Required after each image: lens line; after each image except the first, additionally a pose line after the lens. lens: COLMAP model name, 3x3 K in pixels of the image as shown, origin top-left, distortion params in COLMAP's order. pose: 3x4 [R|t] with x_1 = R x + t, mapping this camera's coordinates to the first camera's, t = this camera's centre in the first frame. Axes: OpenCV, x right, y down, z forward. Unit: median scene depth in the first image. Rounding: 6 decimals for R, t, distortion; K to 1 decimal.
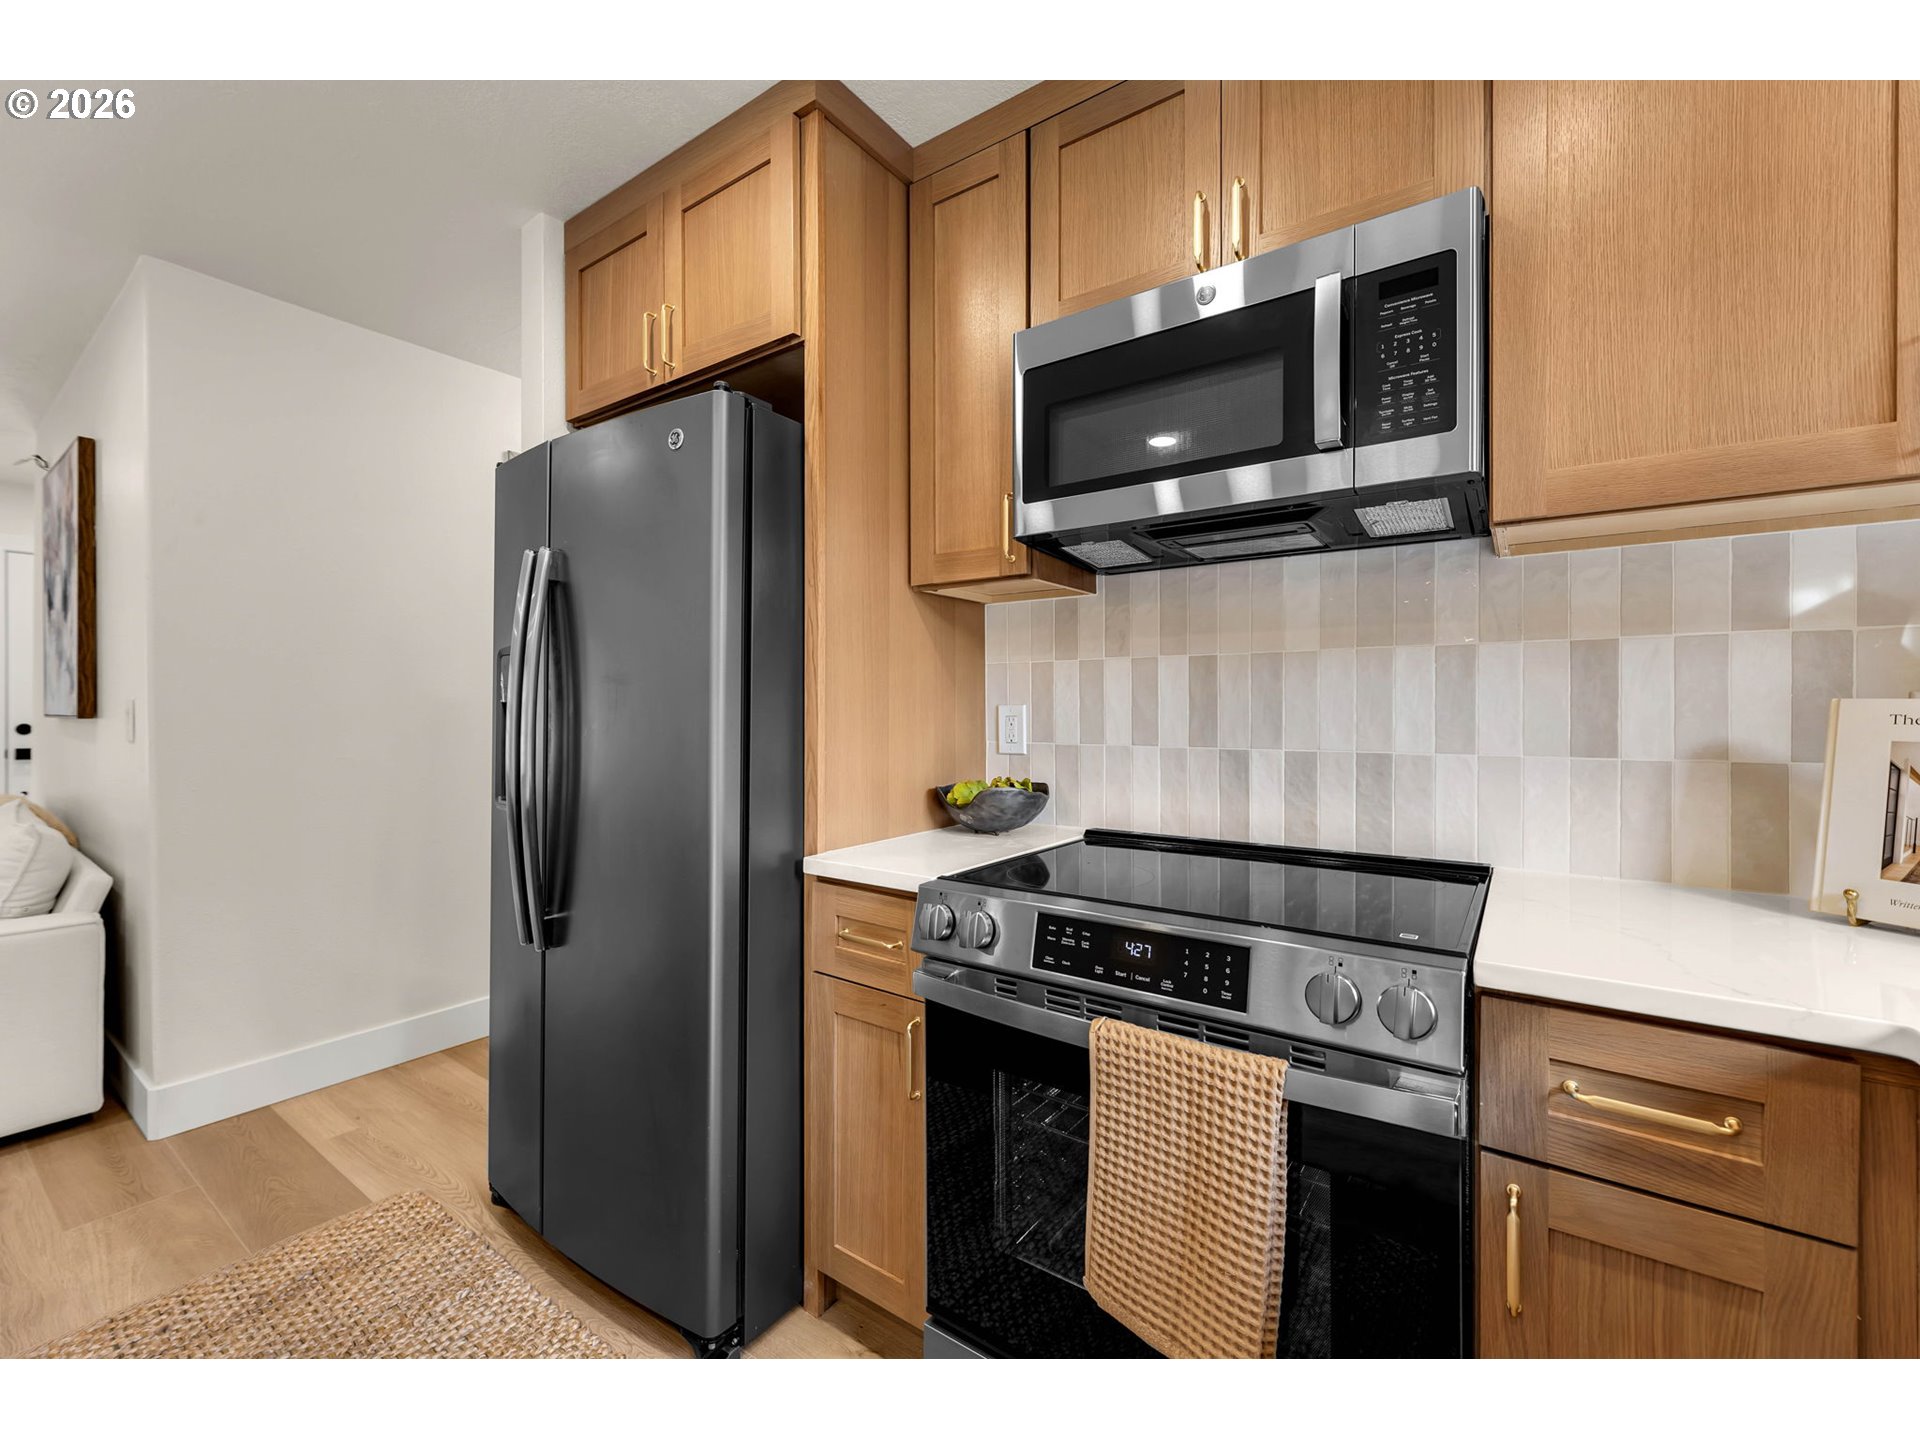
lens RADIAL K [[799.4, 0, 951.3], [0, 799.4, 712.2], [0, 0, 1]] dist [-0.000013, -0.000533]
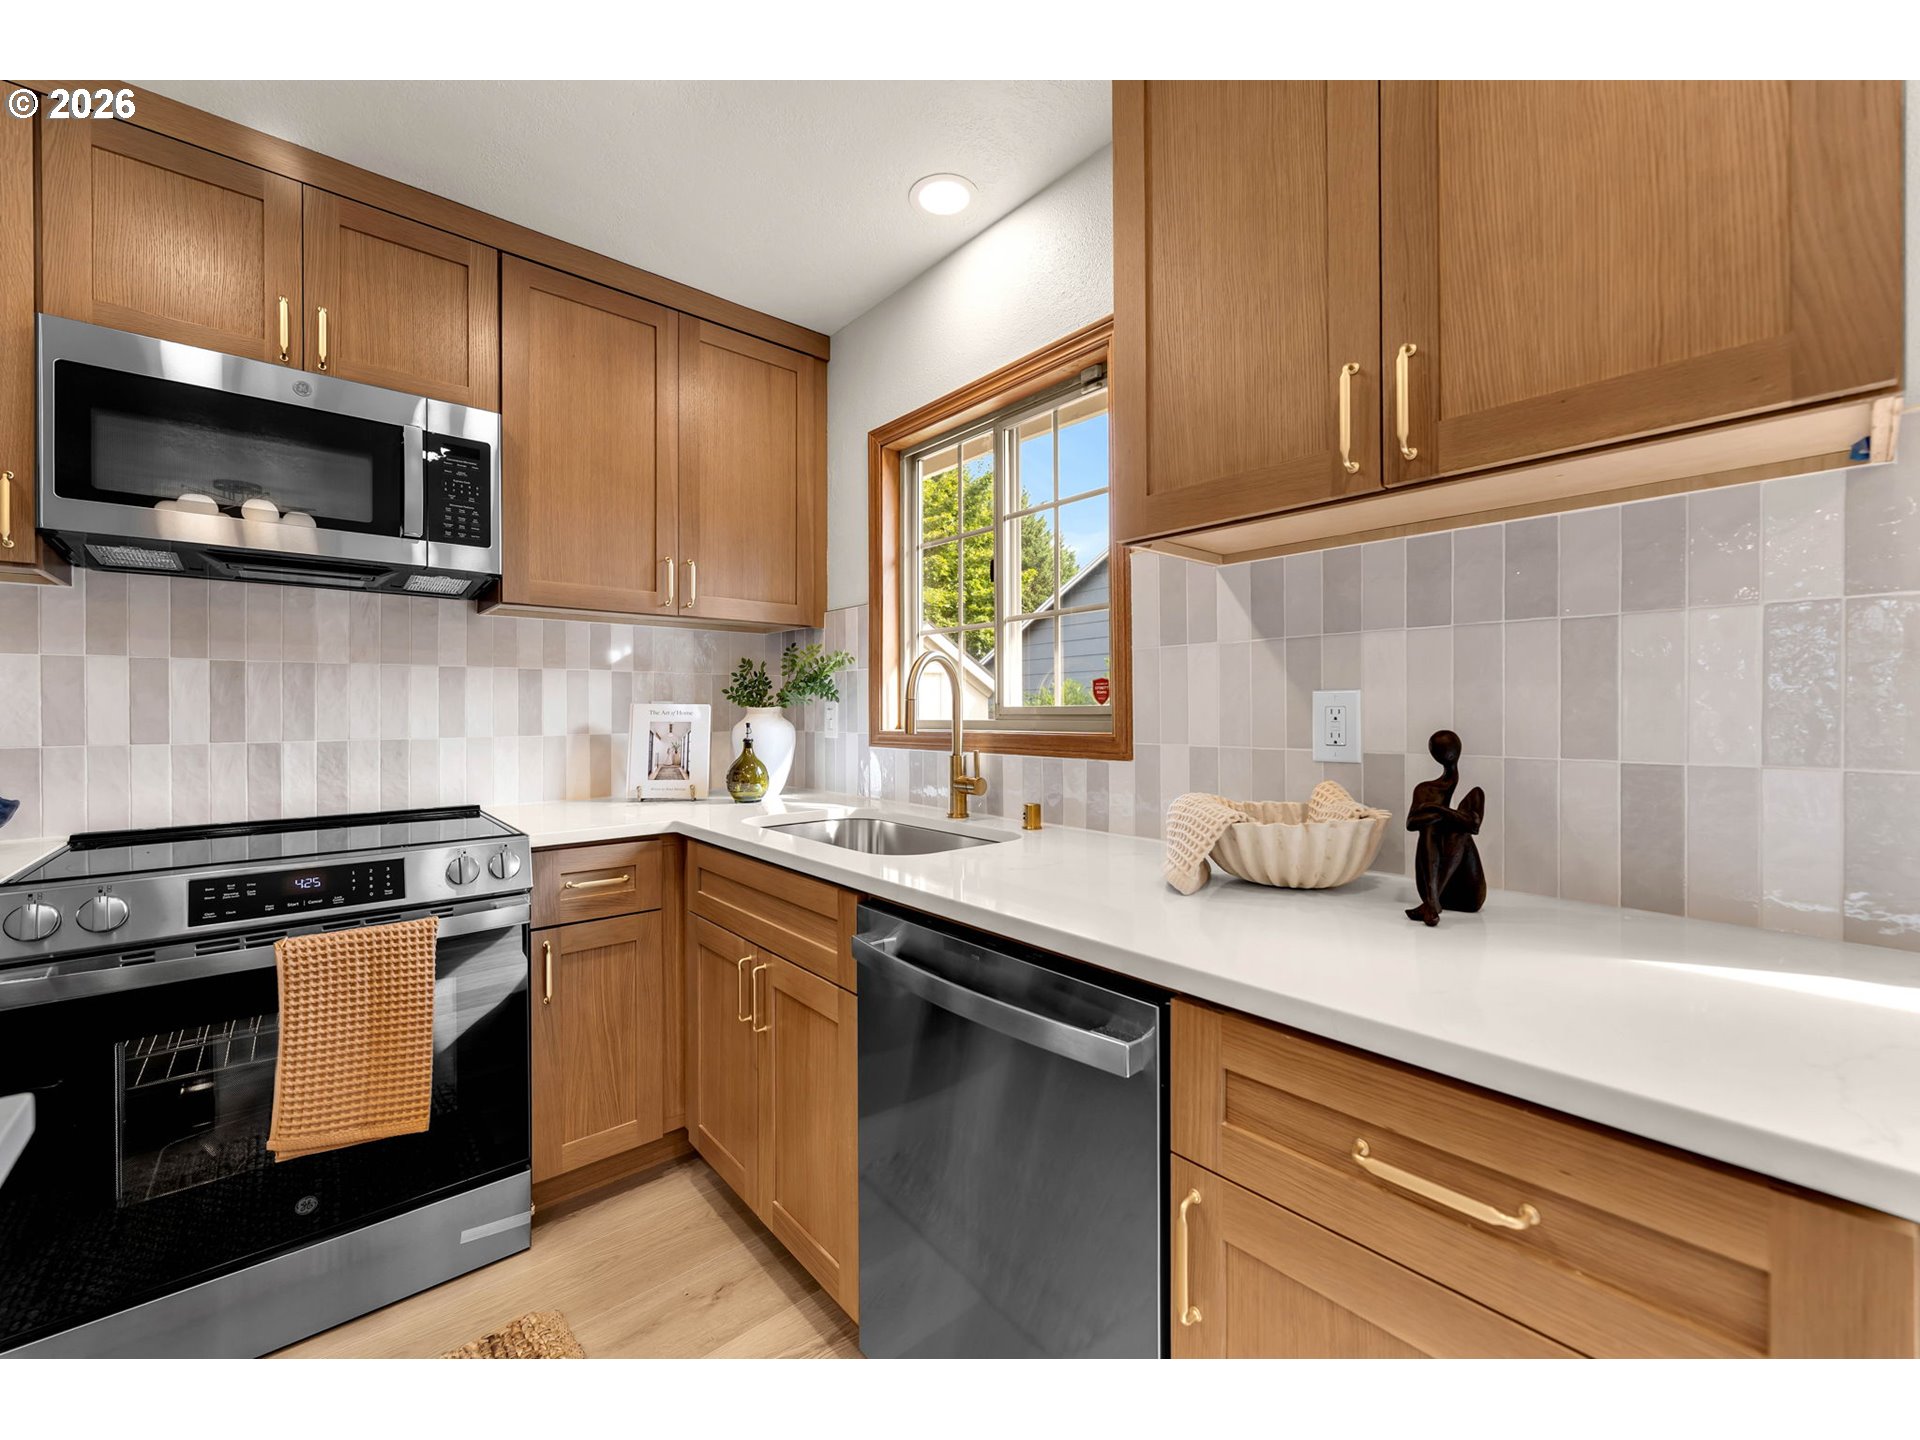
lens RADIAL K [[773.9, 0, 947.2], [0, 773.9, 710.0], [0, 0, 1]] dist [0.002165, 0.000291]
pose [[0.238333, -0.000009, 0.971183, -0.587038], [0.004875, 0.999987, -0.001187, 0.005713], [-0.971171, 0.005017, 0.238330, -0.281669]]
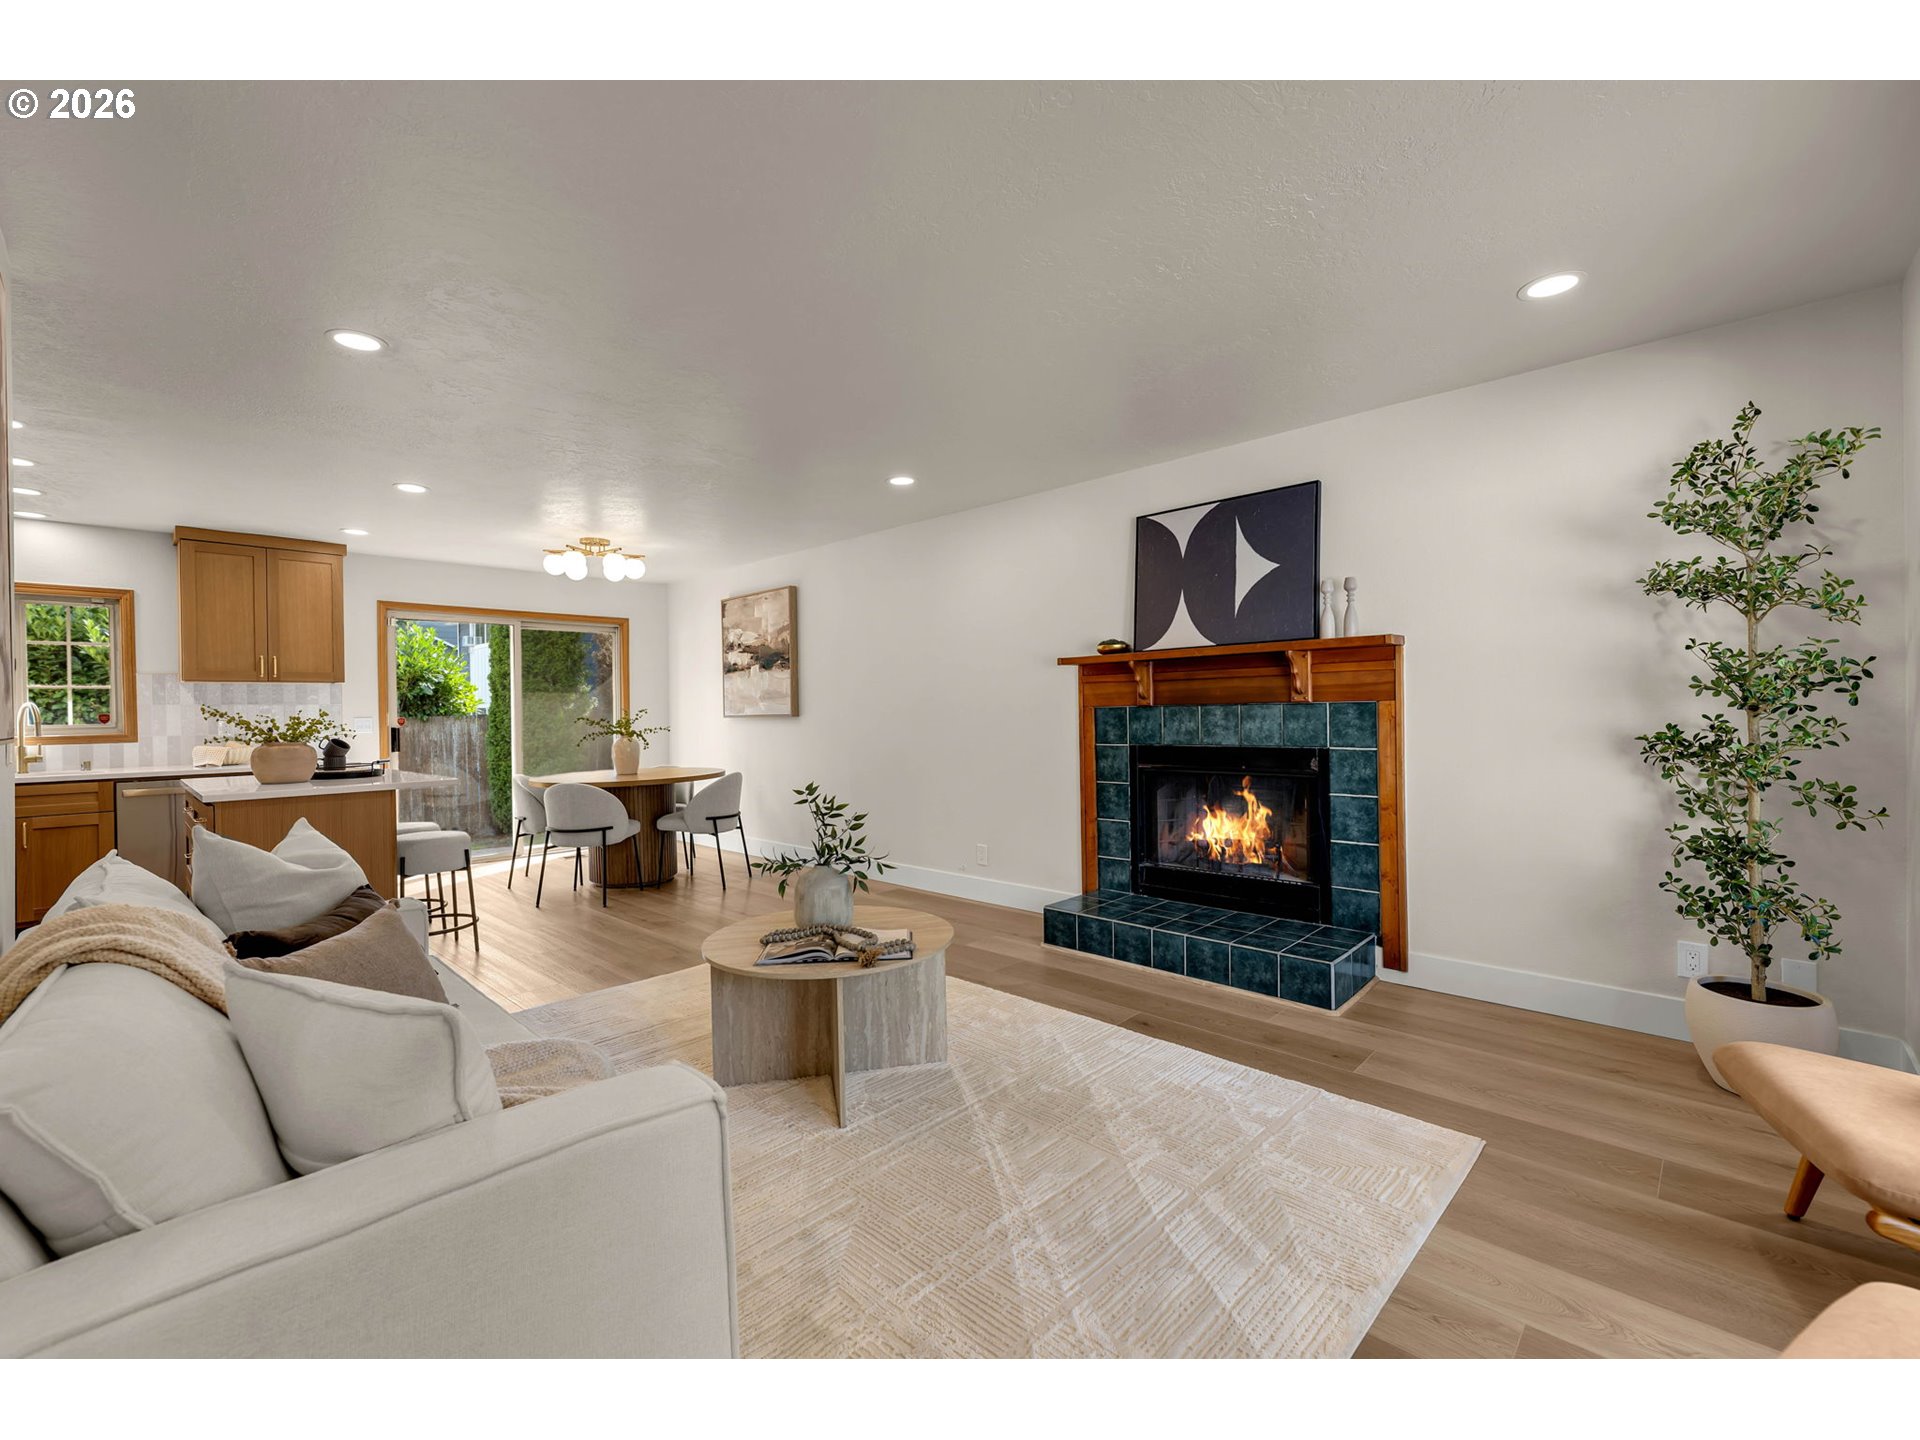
lens RADIAL K [[825.6, 0, 944.6], [0, 825.6, 710.5], [0, 0, 1]] dist [0.000522, 0.000217]
pose [[-0.989364, 0.015873, 0.144589, -3.408889], [0.016297, 0.999866, 0.001748, -0.008038], [-0.144542, 0.004086, -0.989490, 2.759593]]
